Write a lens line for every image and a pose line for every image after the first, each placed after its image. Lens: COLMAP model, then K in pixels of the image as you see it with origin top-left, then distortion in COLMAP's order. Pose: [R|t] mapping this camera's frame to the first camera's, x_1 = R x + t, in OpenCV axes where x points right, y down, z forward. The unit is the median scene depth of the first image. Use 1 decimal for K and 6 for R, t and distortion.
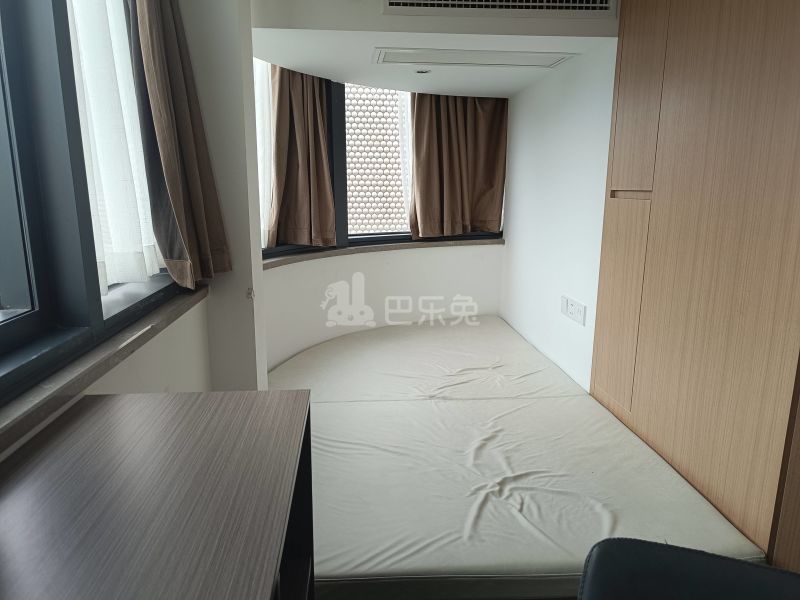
lens RADIAL K [[544.4, 0, 400.0], [0, 544.4, 300.0], [0, 0, 1]] dist [0.024791, -0.000882]
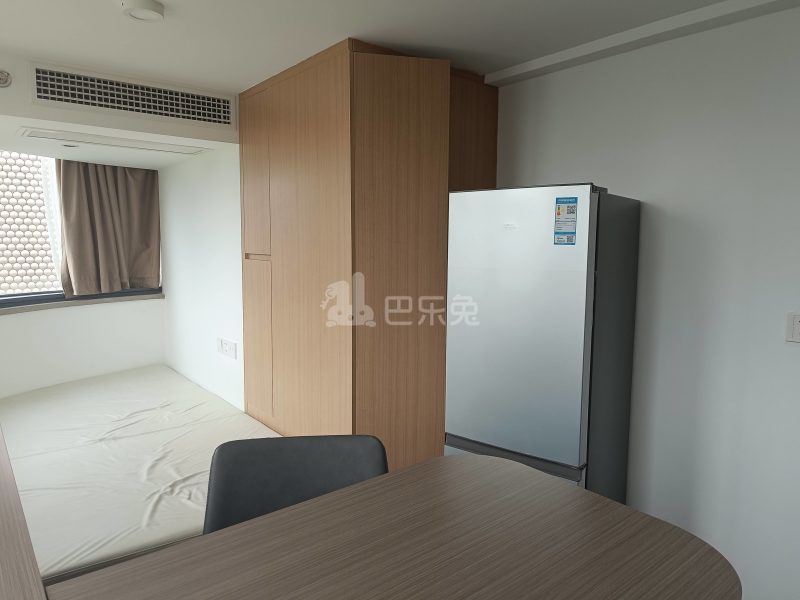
lens RADIAL K [[544.5, 0, 402.9], [0, 544.5, 294.3], [0, 0, 1]] dist [0.010605, -0.000722]
pose [[0.827272, -0.049625, 0.559605, -0.036659], [0.107689, 0.991627, -0.071261, 0.028019], [-0.551384, 0.119215, 0.825690, -0.244531]]
